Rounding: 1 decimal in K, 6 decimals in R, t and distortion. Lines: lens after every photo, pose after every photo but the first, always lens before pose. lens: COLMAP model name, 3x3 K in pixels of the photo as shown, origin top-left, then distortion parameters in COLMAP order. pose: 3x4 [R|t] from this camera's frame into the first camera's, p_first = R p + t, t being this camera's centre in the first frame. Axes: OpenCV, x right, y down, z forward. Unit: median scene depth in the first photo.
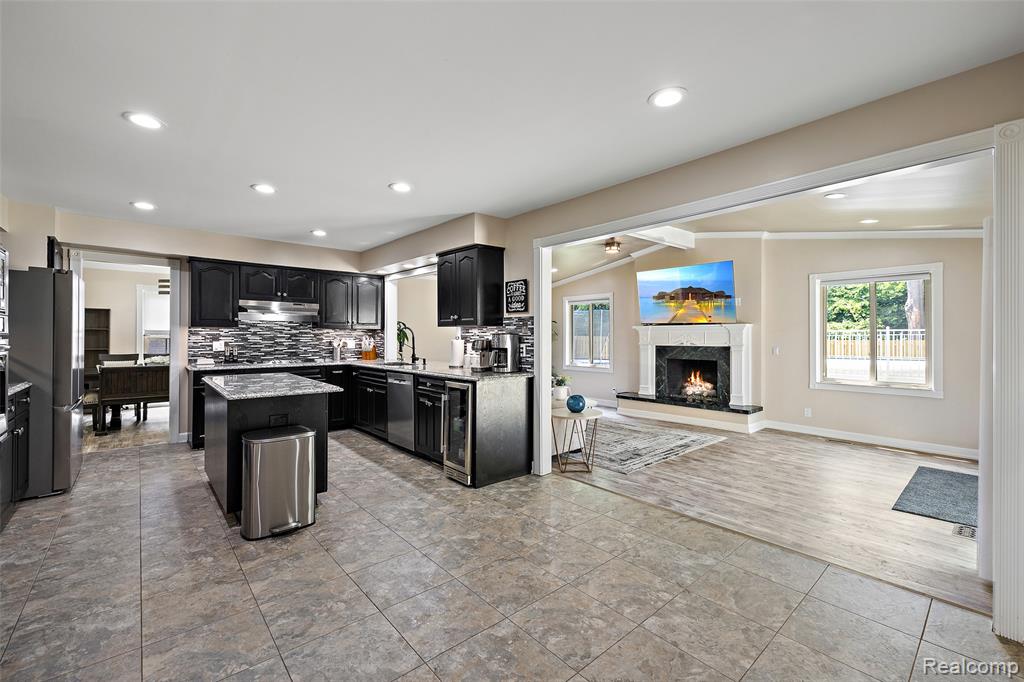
lens RADIAL K [[436.5, 0, 509.5], [0, 436.5, 333.0], [0, 0, 1]] dist [-0.000440, 0.000352]
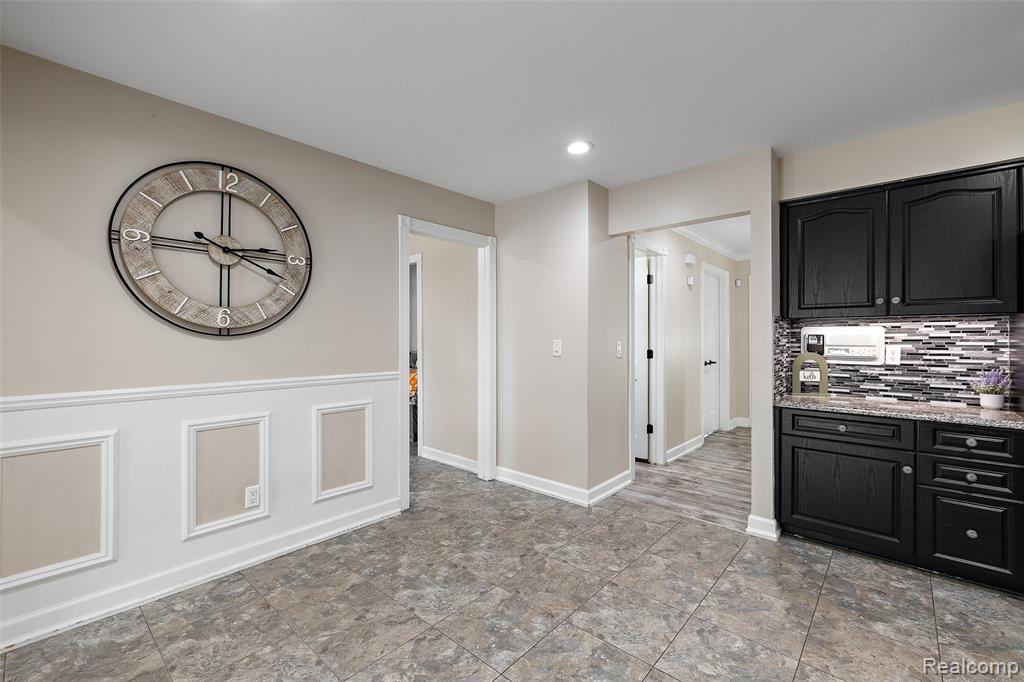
lens RADIAL K [[436.5, 0, 509.5], [0, 436.5, 333.0], [0, 0, 1]] dist [-0.000440, 0.000352]
pose [[-0.991245, -0.005671, -0.131917, 0.033957], [-0.003435, 0.999847, -0.017168, 0.004827], [0.131994, -0.016564, -0.991112, 0.678401]]
